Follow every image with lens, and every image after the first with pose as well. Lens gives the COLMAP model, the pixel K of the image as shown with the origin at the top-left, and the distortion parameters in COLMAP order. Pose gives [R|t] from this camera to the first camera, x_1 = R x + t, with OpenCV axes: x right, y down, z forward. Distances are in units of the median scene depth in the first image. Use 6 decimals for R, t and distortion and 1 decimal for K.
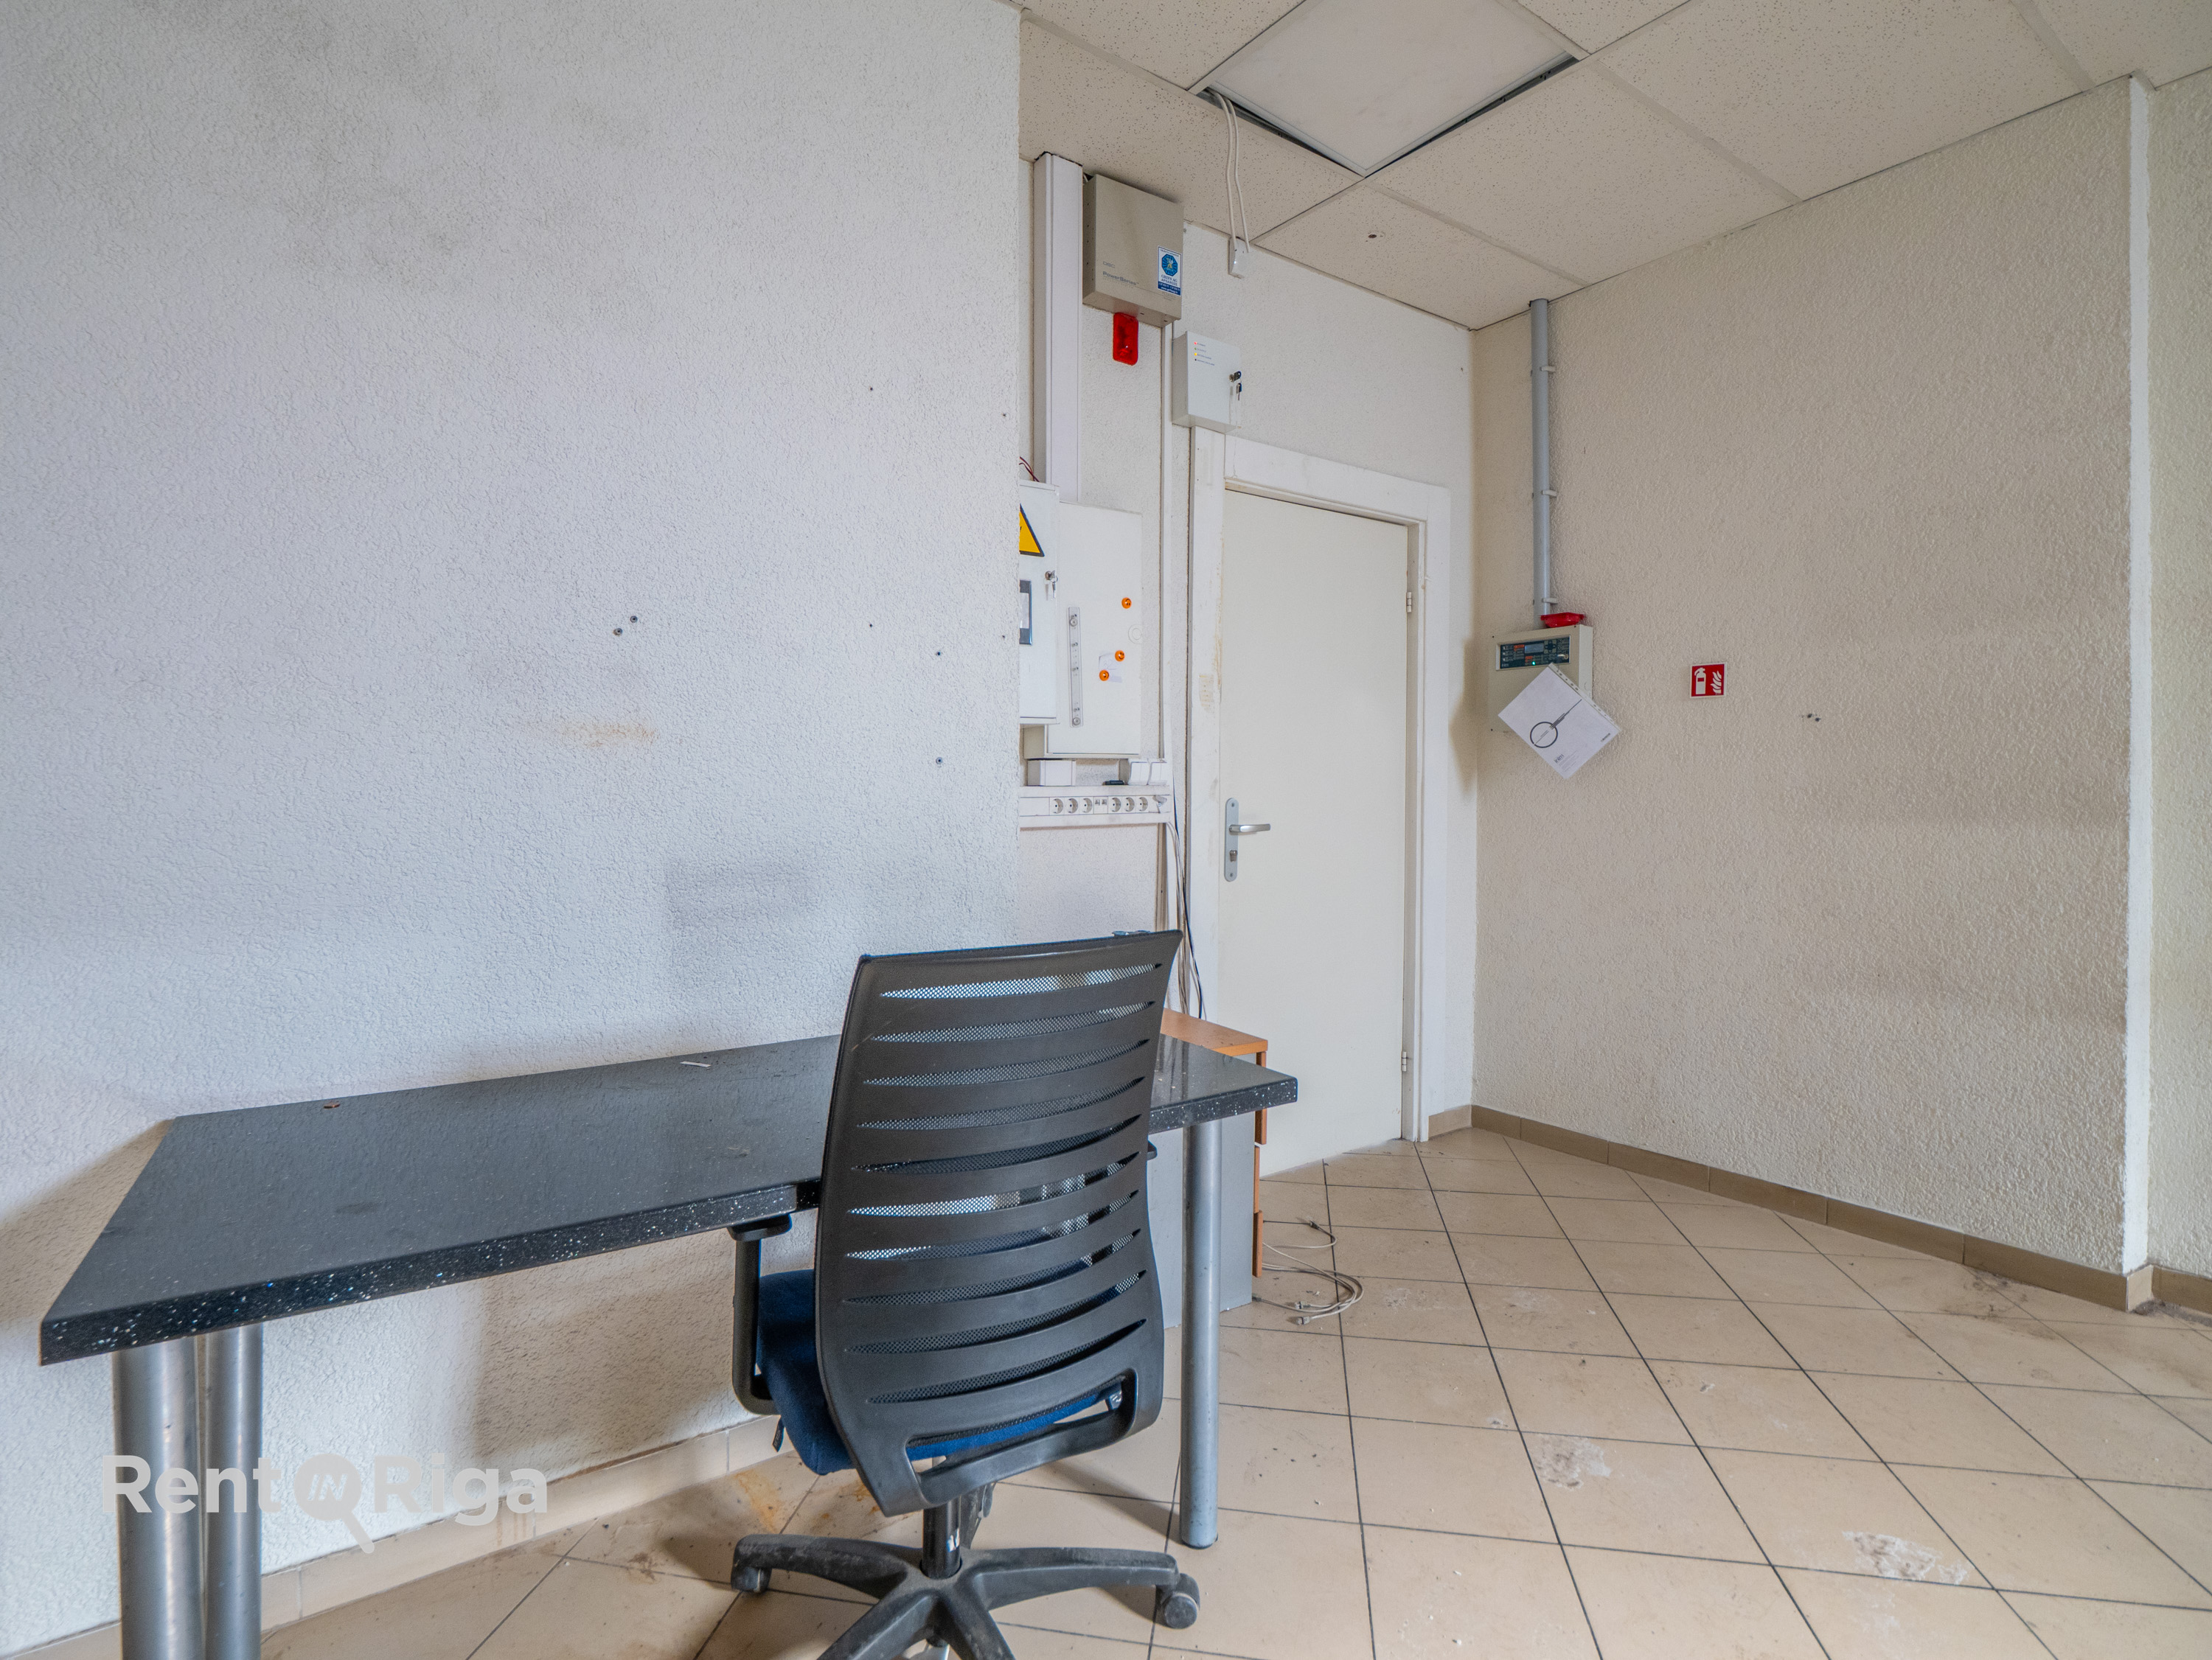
lens RADIAL K [[1081.6, 0, 1108.5], [0, 1081.6, 815.4], [0, 0, 1]] dist [-0.006744, -0.002294]
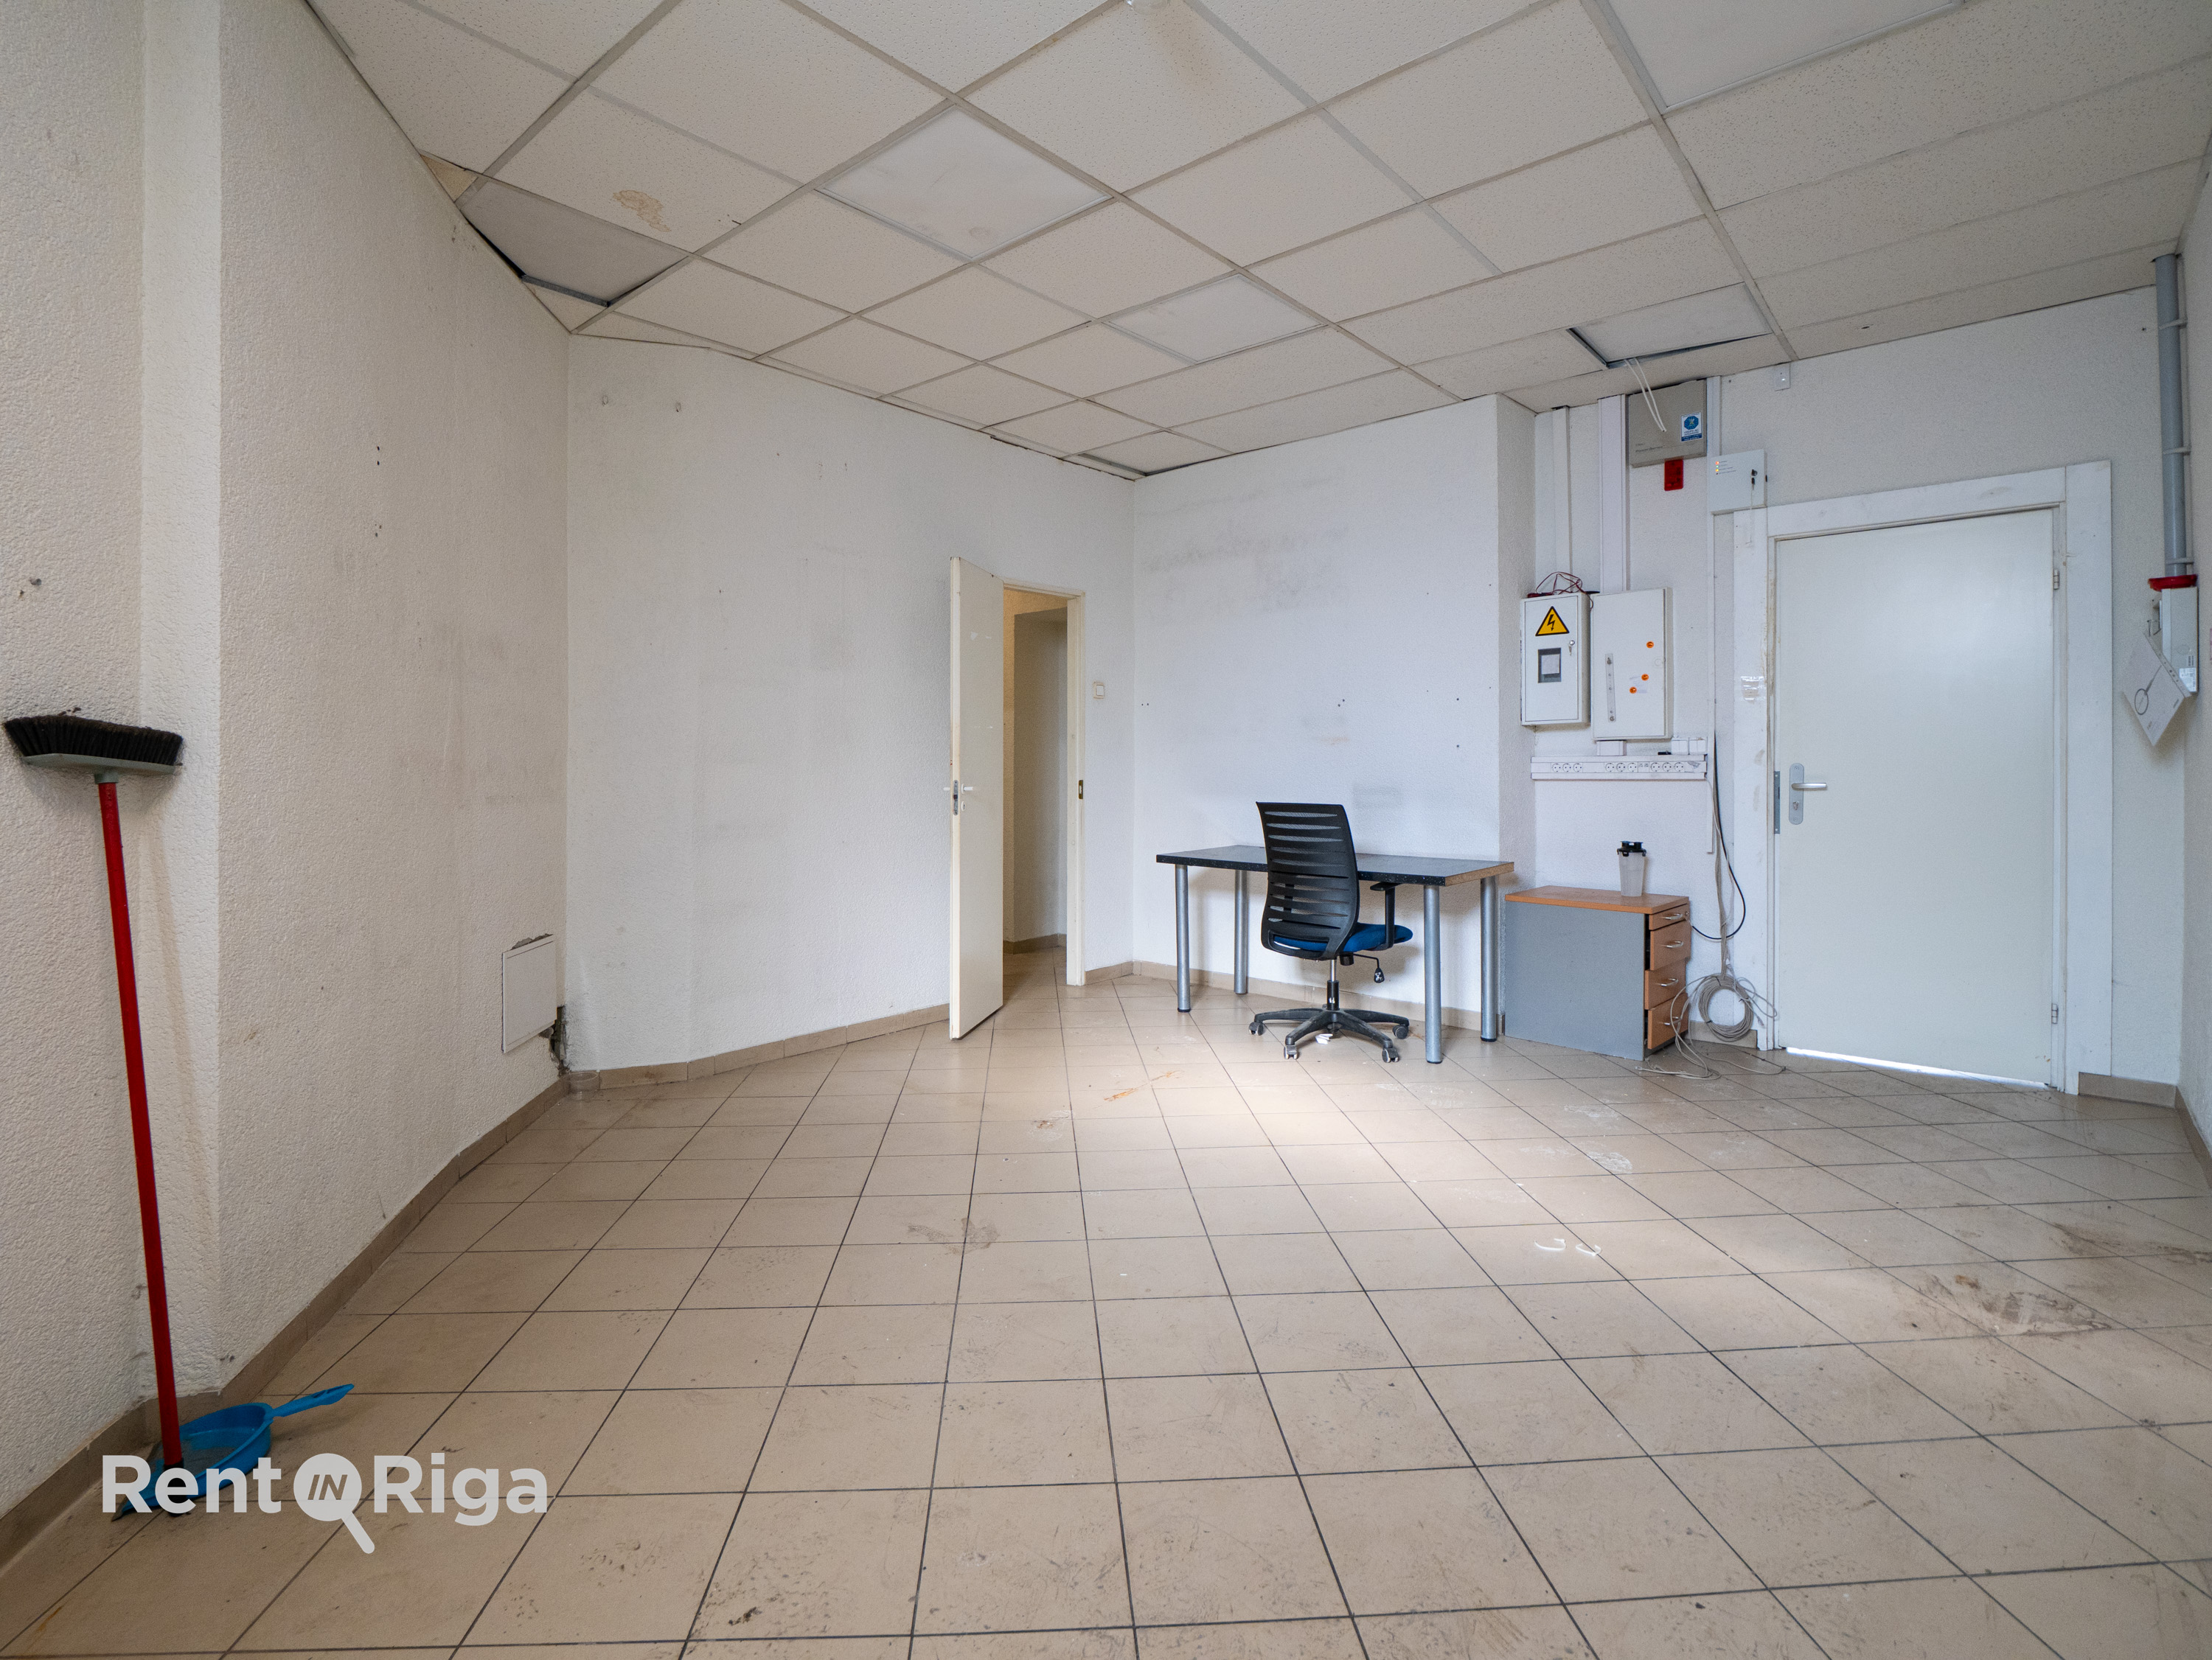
lens RADIAL K [[1081.6, 0, 1106.8], [0, 1081.6, 831.6], [0, 0, 1]] dist [-0.006744, -0.002294]
pose [[0.247758, 0.067052, -0.966499, 1.428096], [-0.016079, 0.997749, 0.065098, -0.005461], [0.968688, -0.000589, 0.248279, -0.216456]]
